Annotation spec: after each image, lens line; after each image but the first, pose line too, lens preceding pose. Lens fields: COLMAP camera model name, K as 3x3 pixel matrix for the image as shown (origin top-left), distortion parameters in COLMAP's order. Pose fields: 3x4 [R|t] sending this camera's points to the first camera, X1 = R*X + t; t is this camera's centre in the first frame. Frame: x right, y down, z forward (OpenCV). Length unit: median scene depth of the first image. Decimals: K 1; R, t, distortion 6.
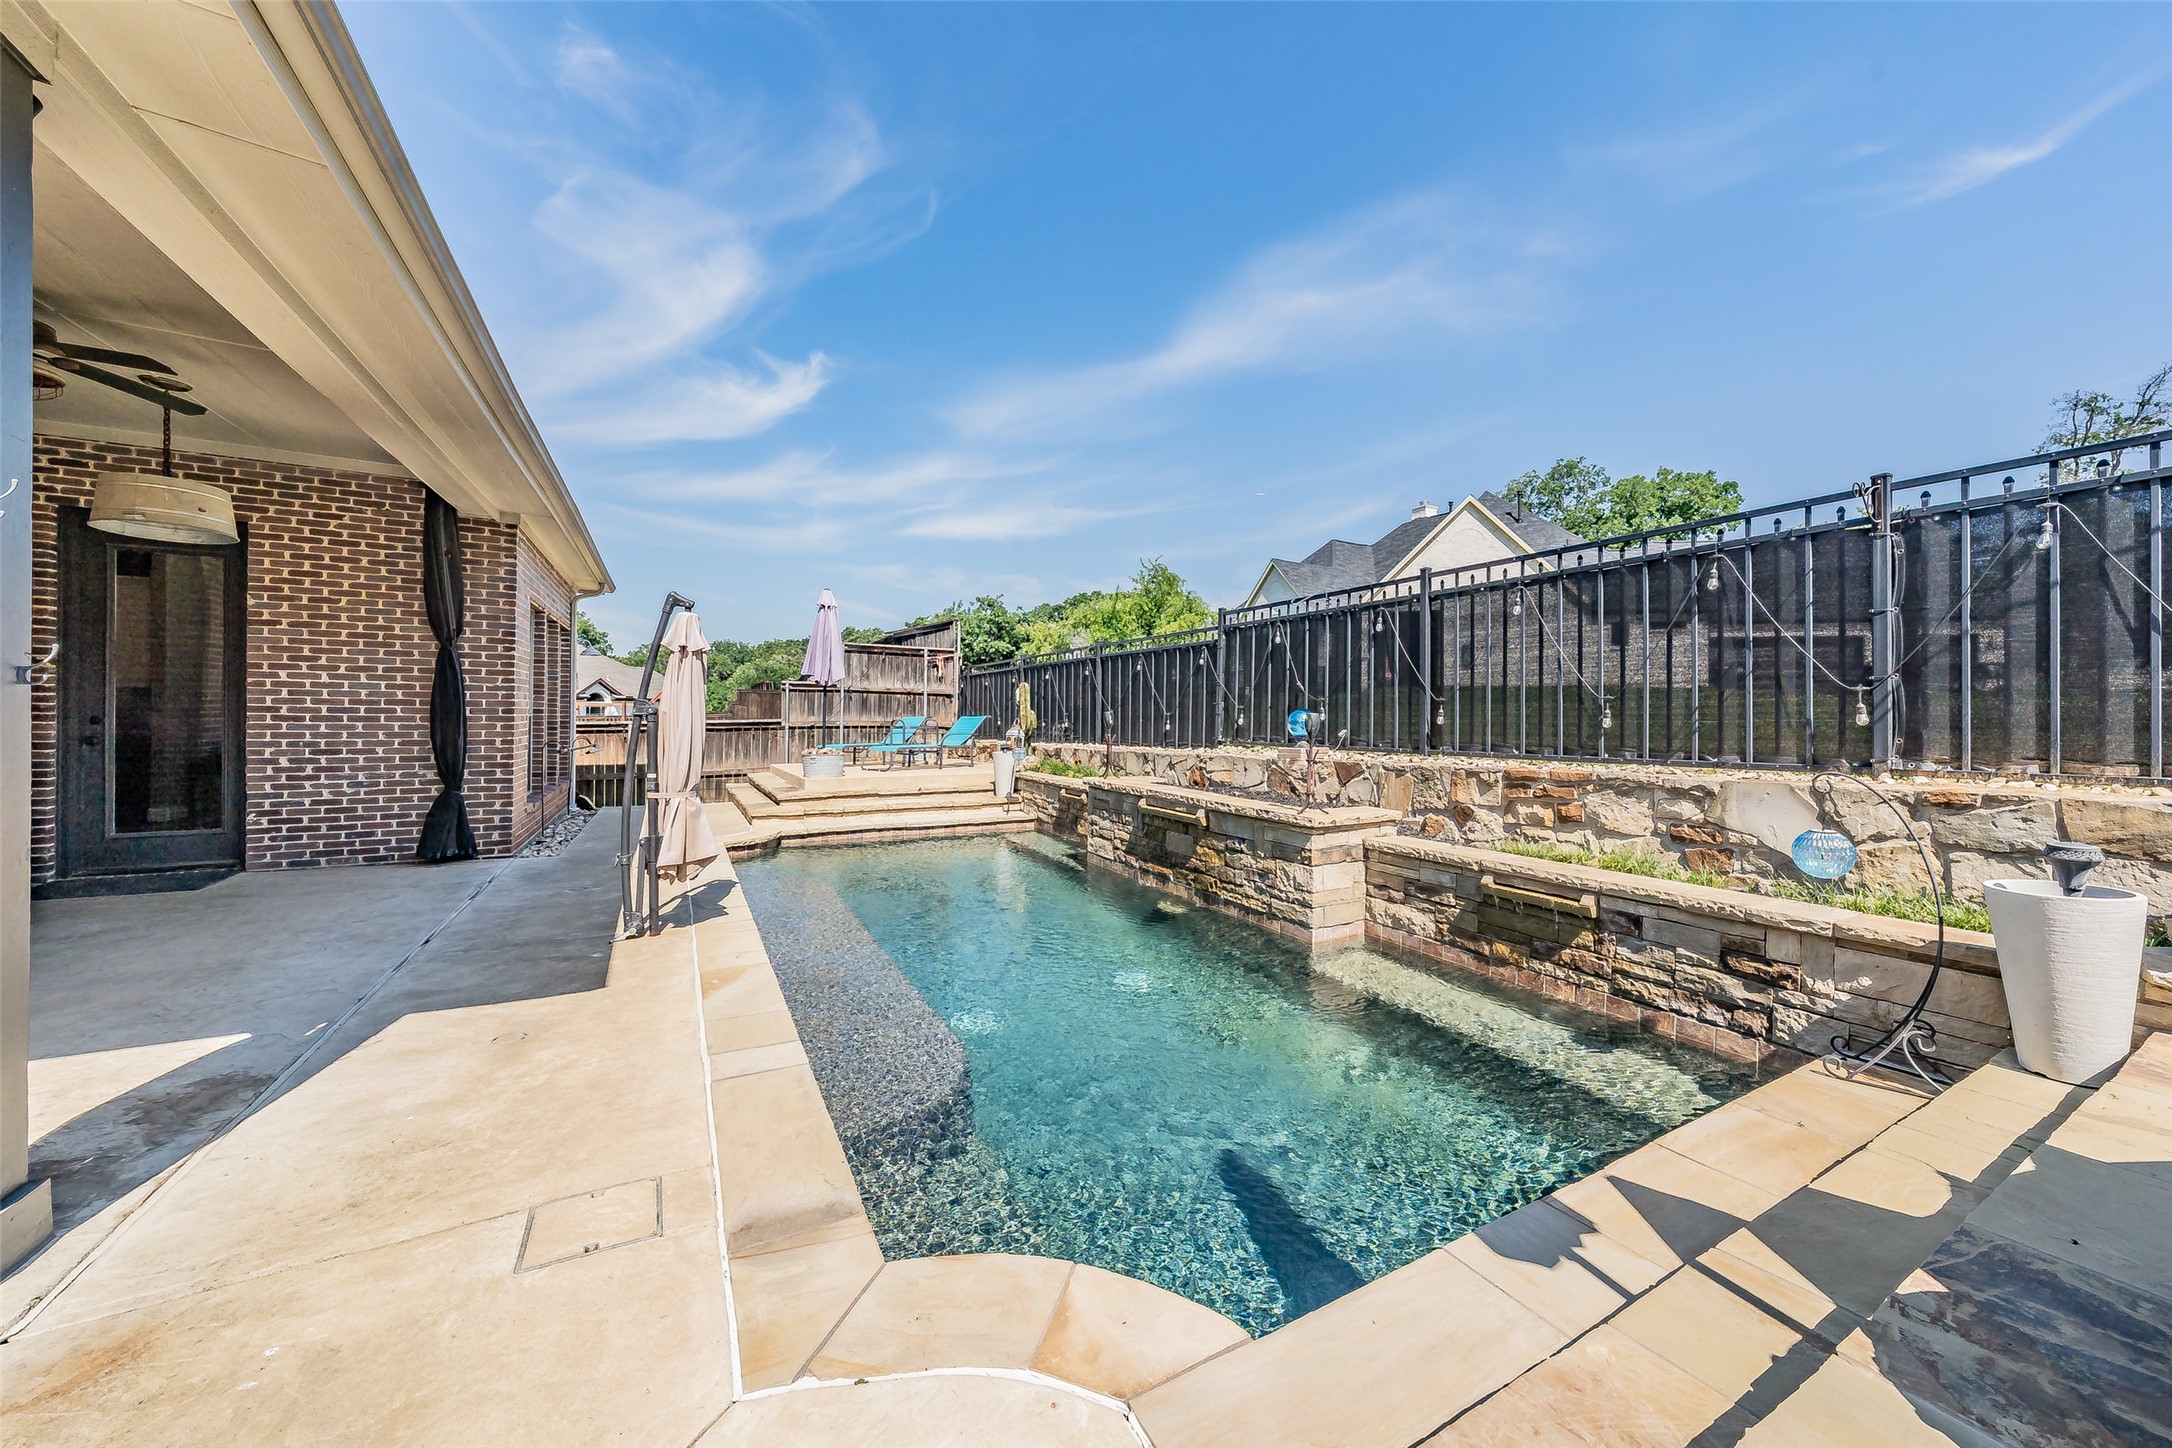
lens RADIAL K [[780.9, 0, 1073.8], [0, 780.9, 747.6], [0, 0, 1]] dist [0.003010, -0.000530]
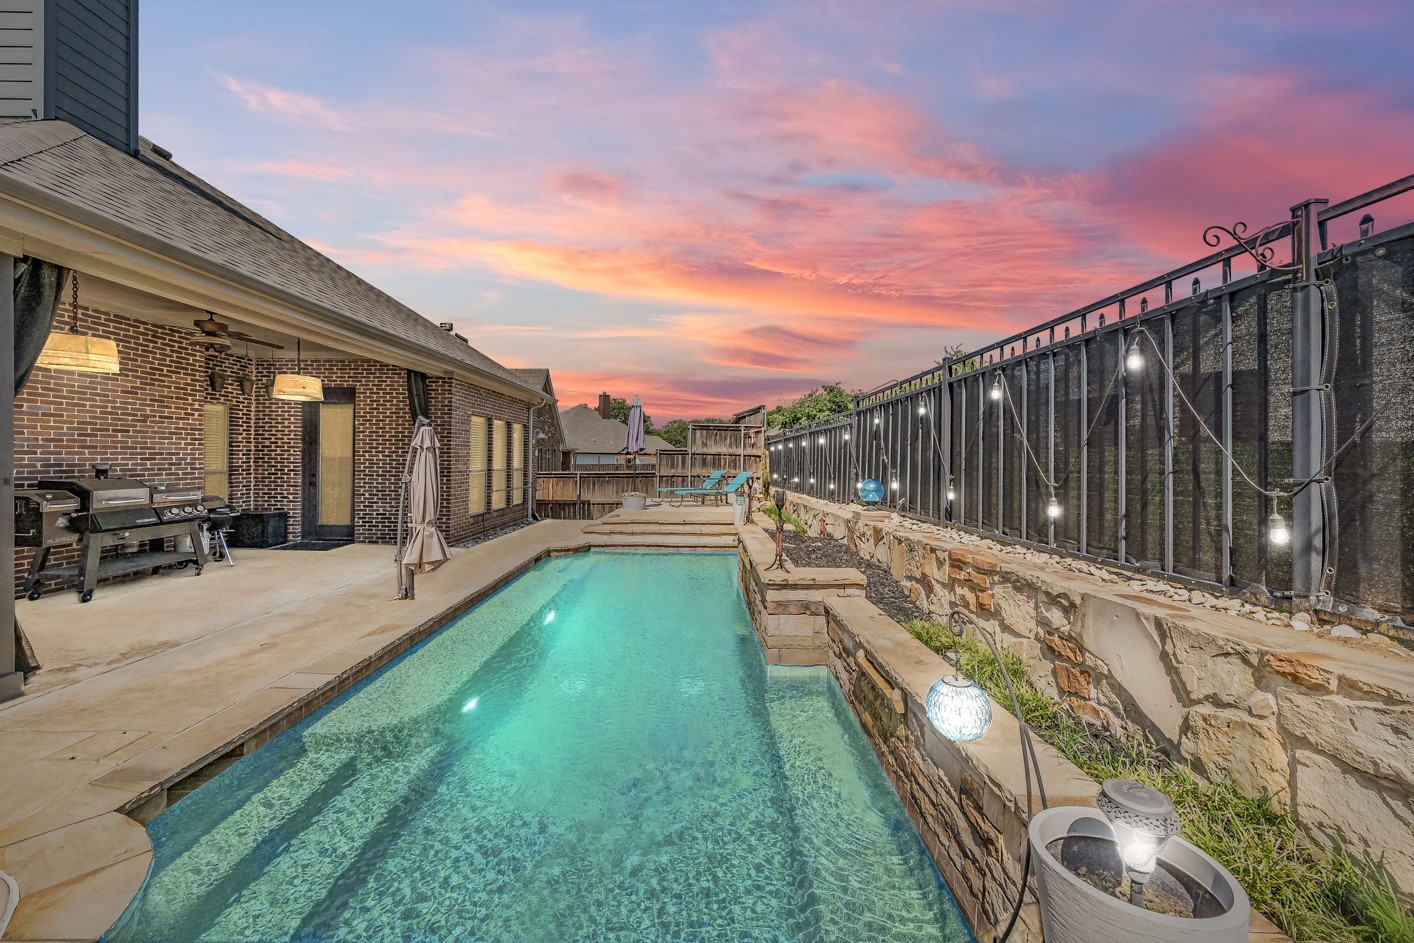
lens RADIAL K [[508.4, 0, 708.8], [0, 508.4, 480.4], [0, 0, 1]] dist [0.003010, -0.000530]
pose [[0.874386, 0.023511, -0.484661, 0.506374], [-0.023470, 0.999706, 0.006152, -0.052235], [0.484663, 0.005996, 0.874680, 0.206744]]
